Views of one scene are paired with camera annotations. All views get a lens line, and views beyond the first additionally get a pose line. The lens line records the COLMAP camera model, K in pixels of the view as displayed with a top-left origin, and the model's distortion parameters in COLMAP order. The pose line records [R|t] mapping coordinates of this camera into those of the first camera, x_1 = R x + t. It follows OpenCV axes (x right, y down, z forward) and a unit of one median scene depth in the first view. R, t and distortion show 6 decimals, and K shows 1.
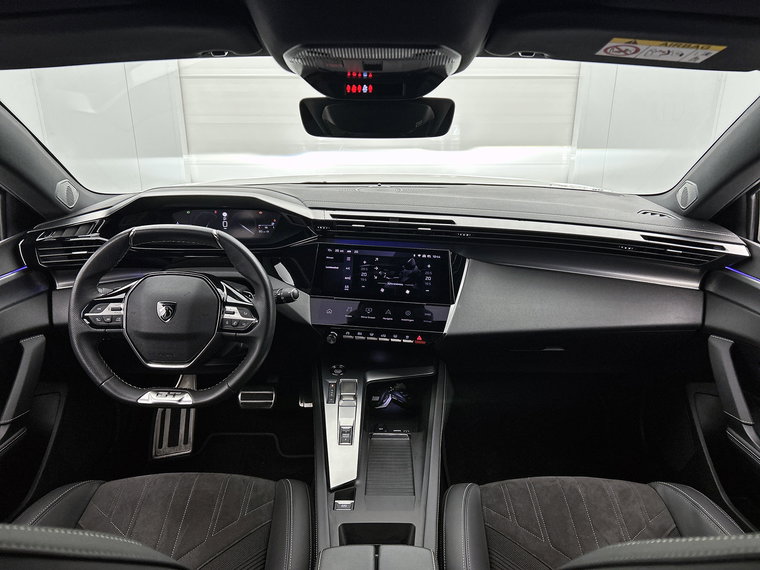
lens RADIAL K [[574.3, 0, 388.2], [0, 574.3, 277.3], [0, 0, 1]] dist [0.051270, -0.070930]
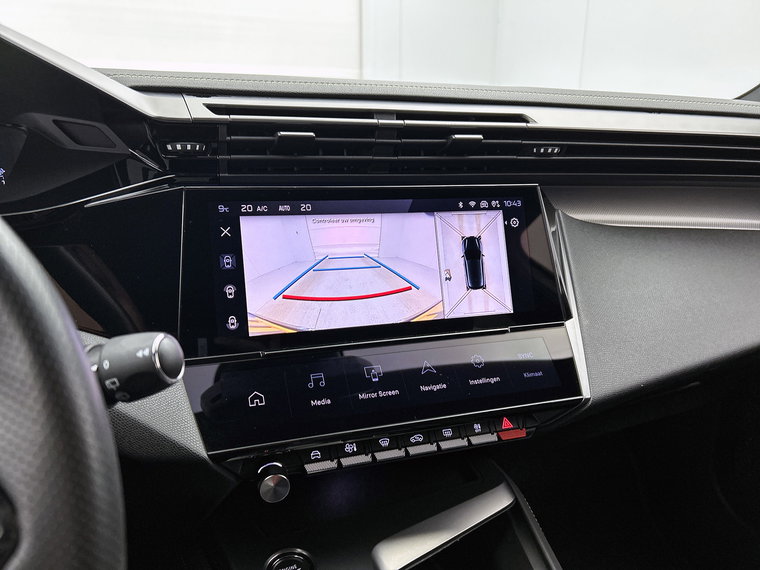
lens RADIAL K [[587.2, 0, 380.0], [0, 587.2, 285.0], [0, 0, 1]] dist [0.012705, -0.006139]
pose [[0.912640, -0.118881, 0.391094, -0.162248], [0.141820, 0.989432, -0.030186, 0.017842], [-0.383373, 0.083014, 0.919855, 0.693999]]
